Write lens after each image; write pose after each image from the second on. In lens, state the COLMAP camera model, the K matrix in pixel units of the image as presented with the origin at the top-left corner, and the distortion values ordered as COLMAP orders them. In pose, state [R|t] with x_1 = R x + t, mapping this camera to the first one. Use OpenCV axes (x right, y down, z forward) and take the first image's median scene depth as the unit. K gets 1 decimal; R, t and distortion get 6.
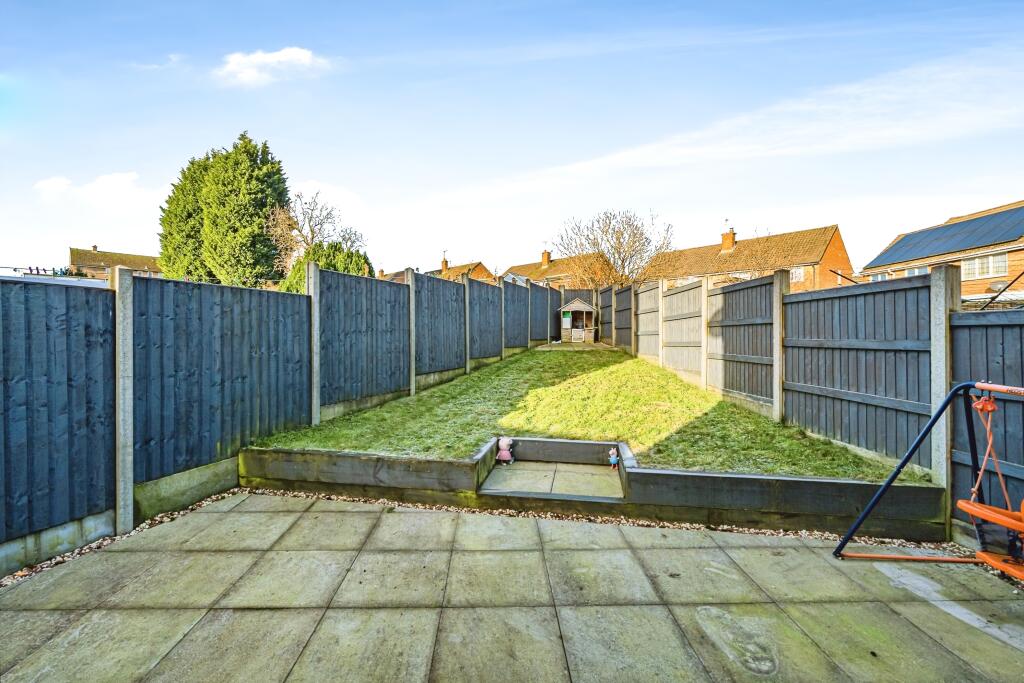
lens RADIAL K [[461.9, 0, 510.4], [0, 461.9, 336.1], [0, 0, 1]] dist [-0.005409, 0.001522]
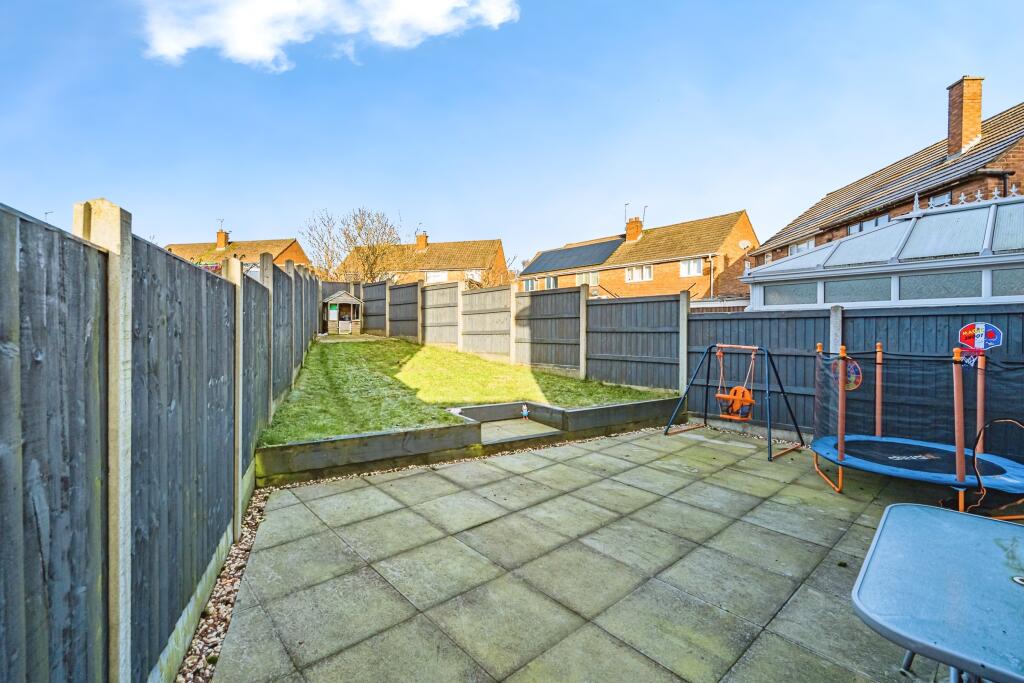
lens RADIAL K [[461.9, 0, 509.6], [0, 461.9, 335.0], [0, 0, 1]] dist [-0.005409, 0.001522]
pose [[0.765333, -0.023945, 0.643189, -0.872531], [0.012947, 0.999678, 0.021812, -0.007790], [-0.643505, -0.008366, 0.765397, -0.078305]]
